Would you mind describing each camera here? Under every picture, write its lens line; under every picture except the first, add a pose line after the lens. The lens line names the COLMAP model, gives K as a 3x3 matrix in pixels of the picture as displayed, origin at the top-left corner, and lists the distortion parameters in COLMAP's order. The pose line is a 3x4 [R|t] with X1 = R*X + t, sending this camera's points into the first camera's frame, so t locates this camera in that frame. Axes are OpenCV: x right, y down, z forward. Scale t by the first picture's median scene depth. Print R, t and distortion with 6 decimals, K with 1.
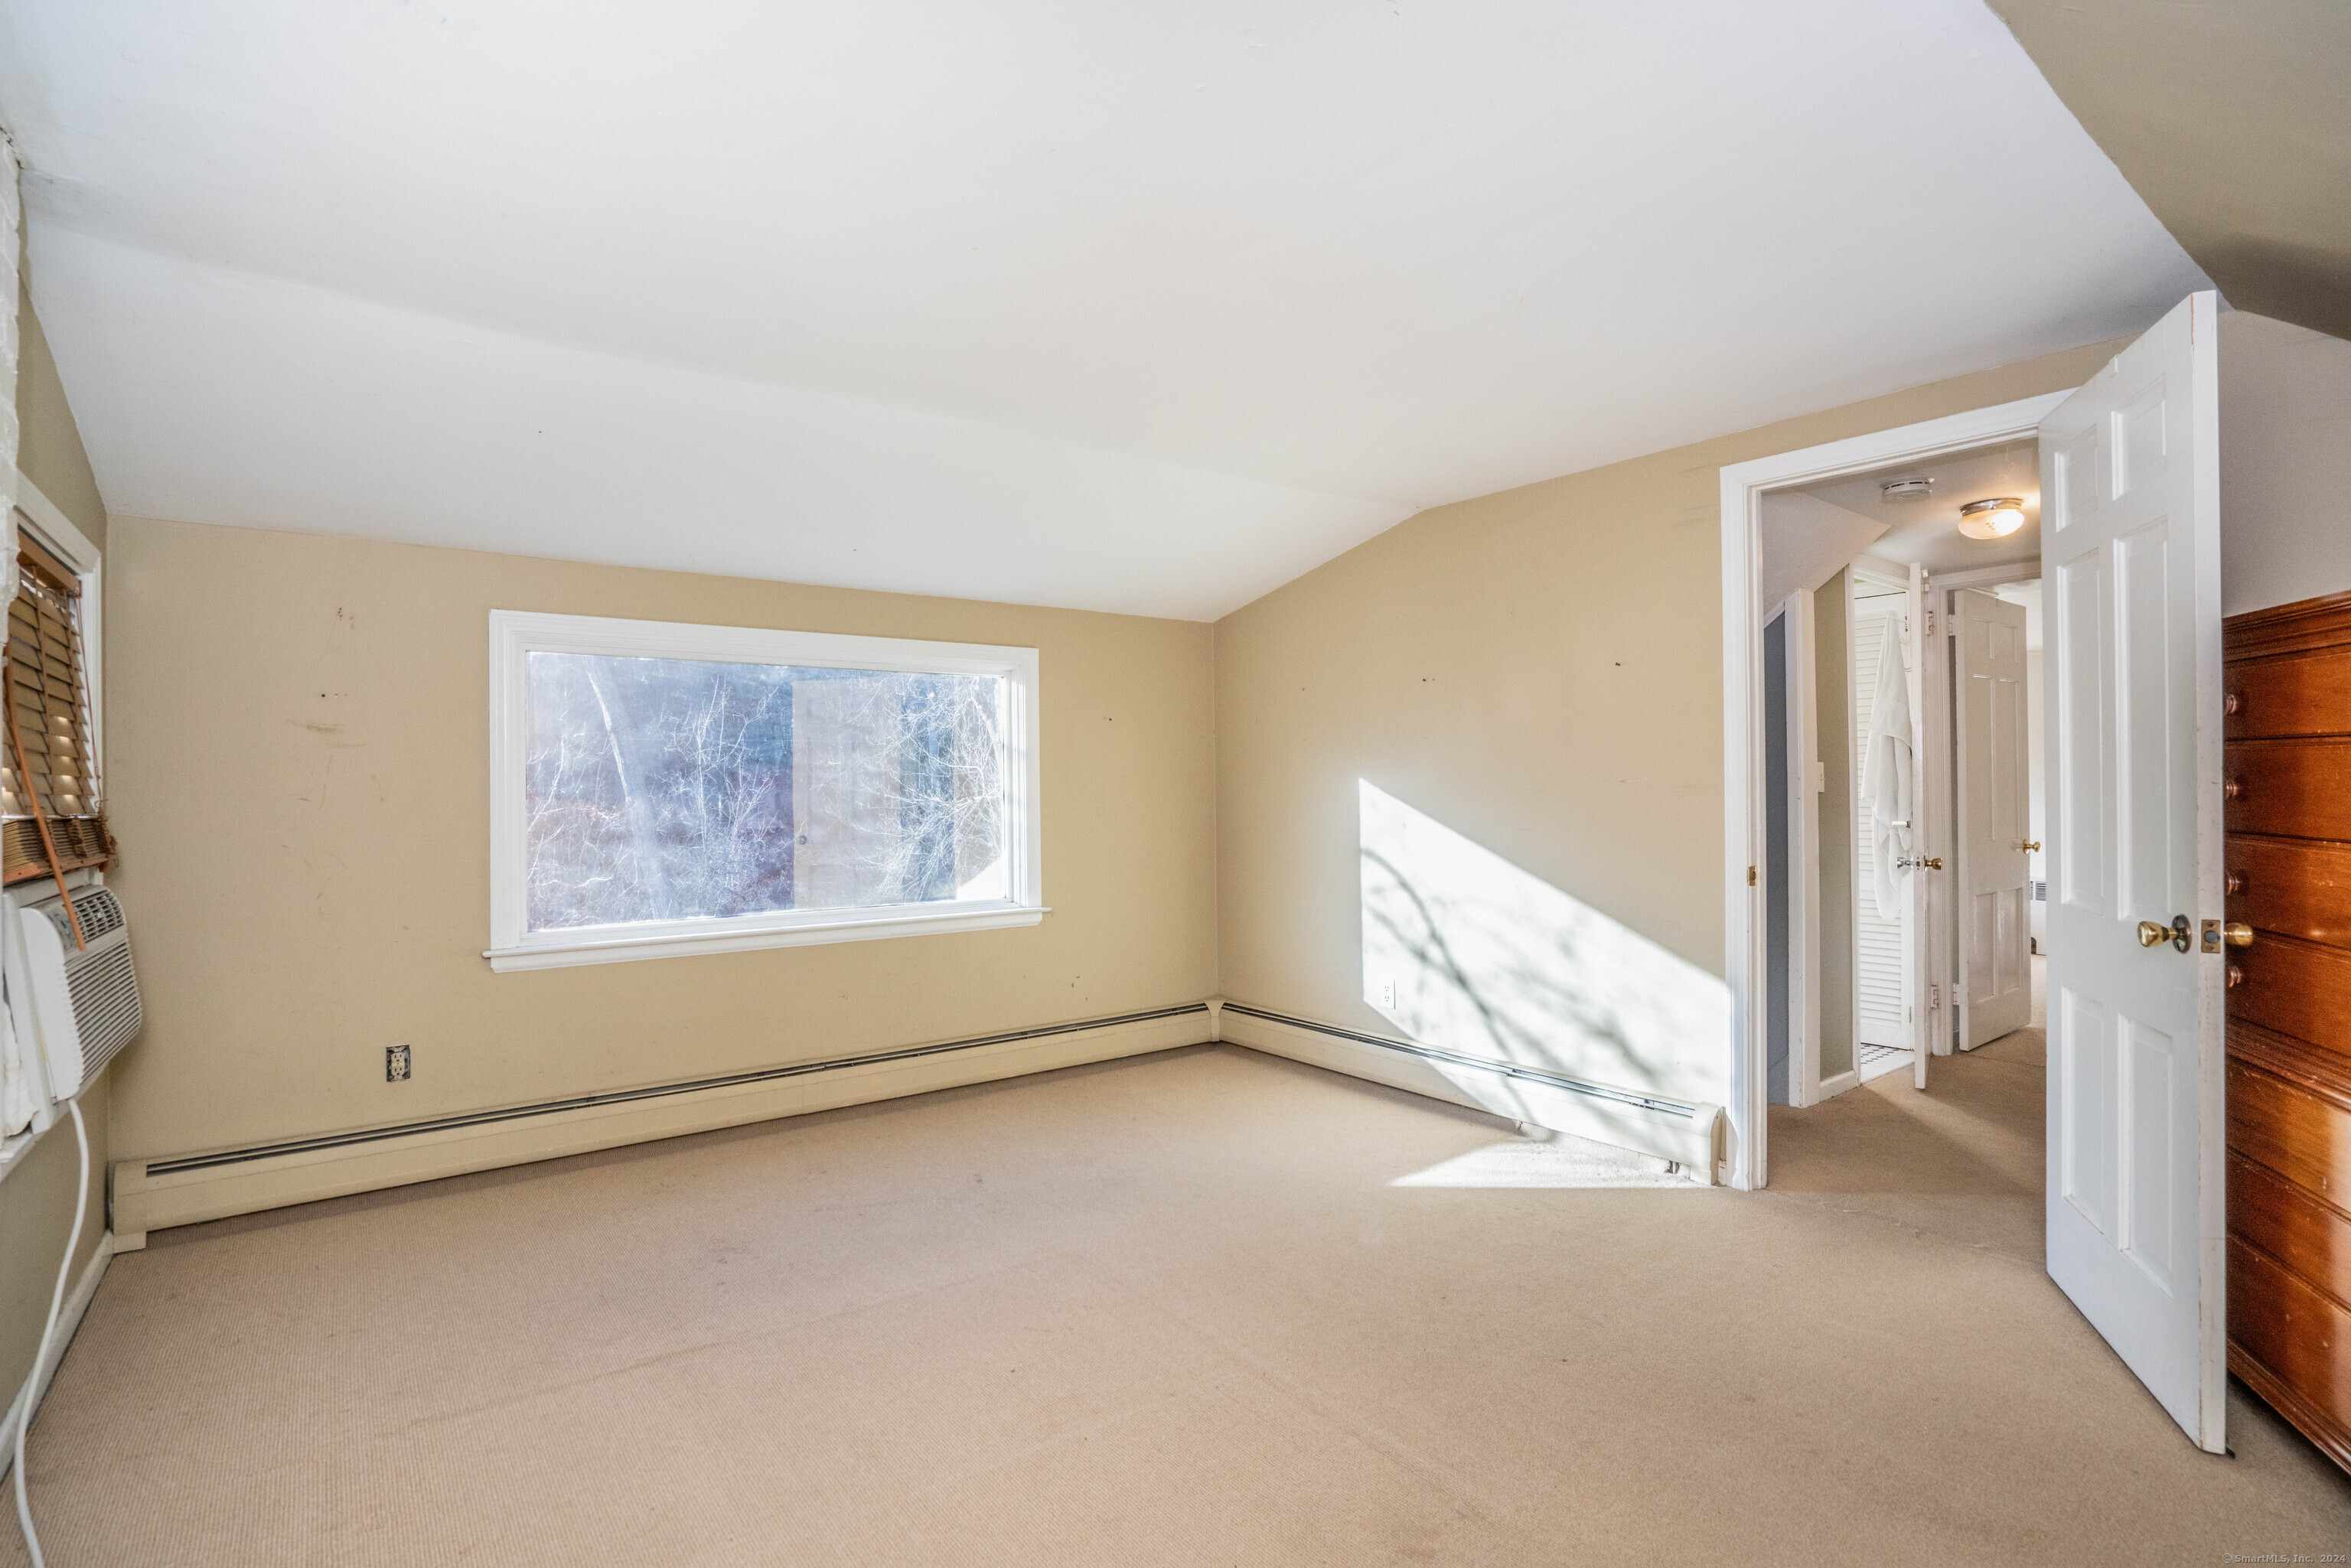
lens RADIAL K [[1169.2, 0, 1175.5], [0, 1169.2, 784.0], [0, 0, 1]] dist [-0.062188, 0.030483]
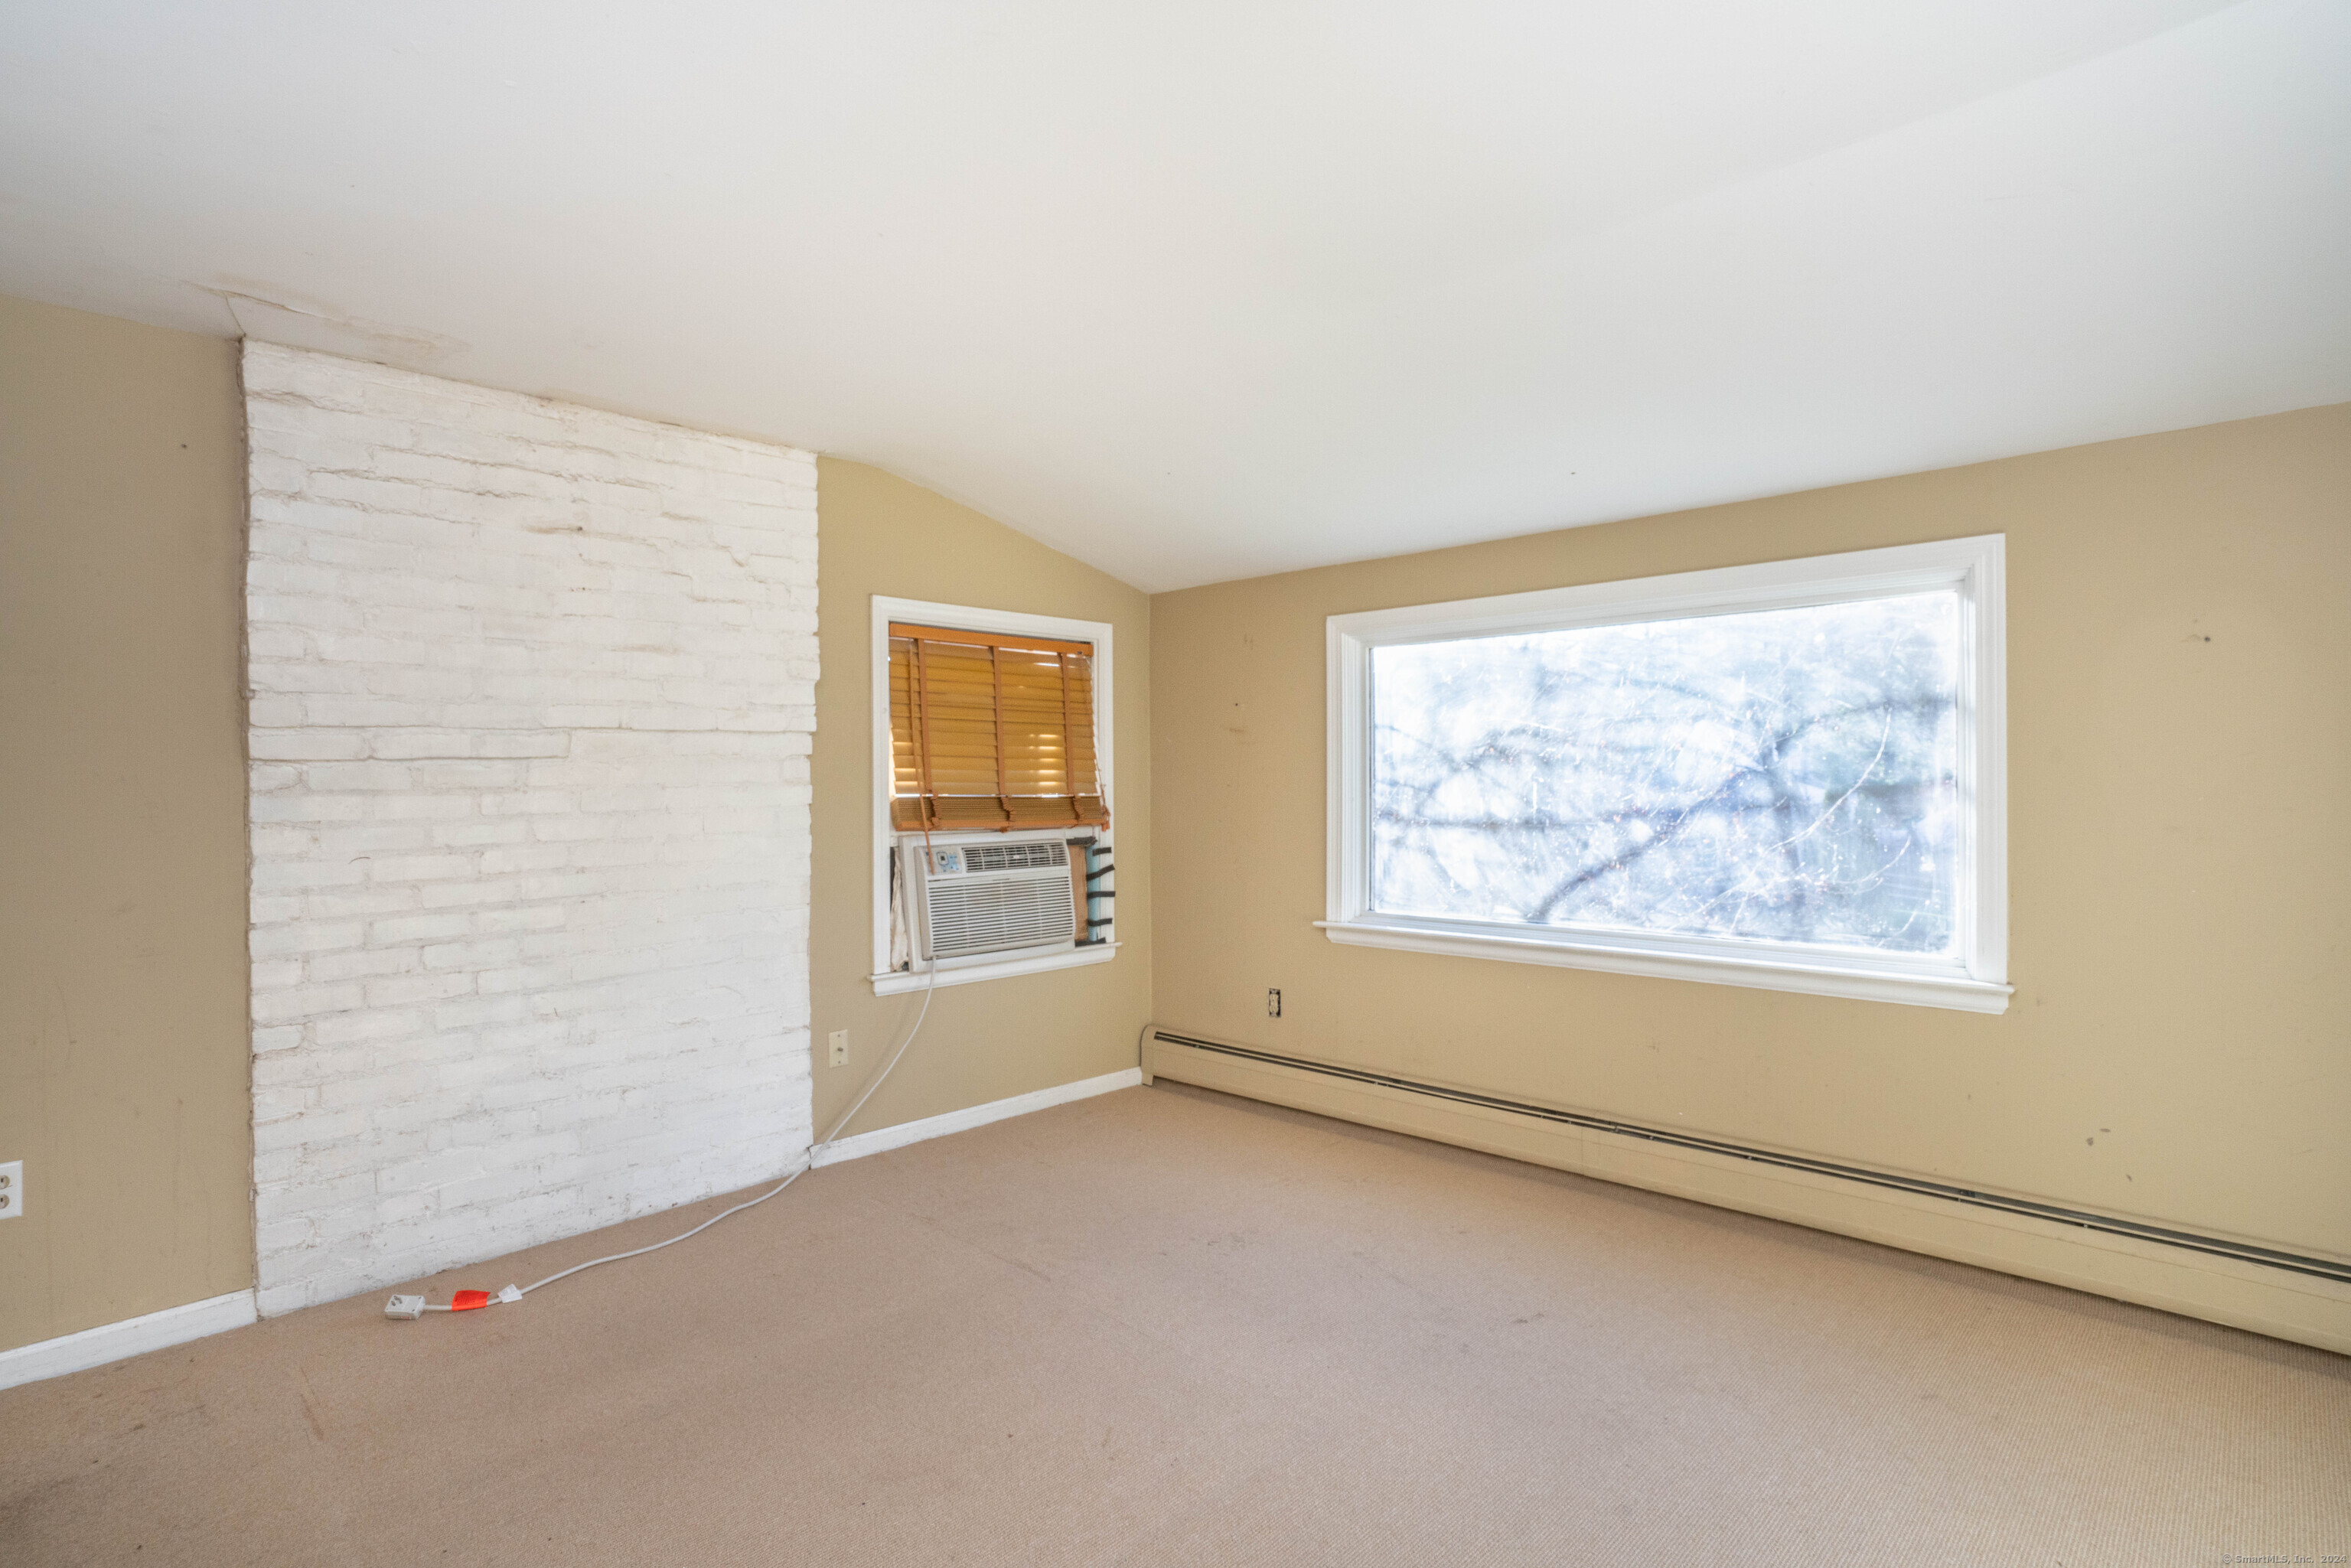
lens RADIAL K [[1169.2, 0, 1175.5], [0, 1169.2, 784.0], [0, 0, 1]] dist [-0.062188, 0.030483]
pose [[0.130475, 0.007235, -0.991425, 0.493339], [0.004947, 0.999956, 0.007949, 0.000668], [0.991439, -0.005942, 0.130433, 0.671576]]
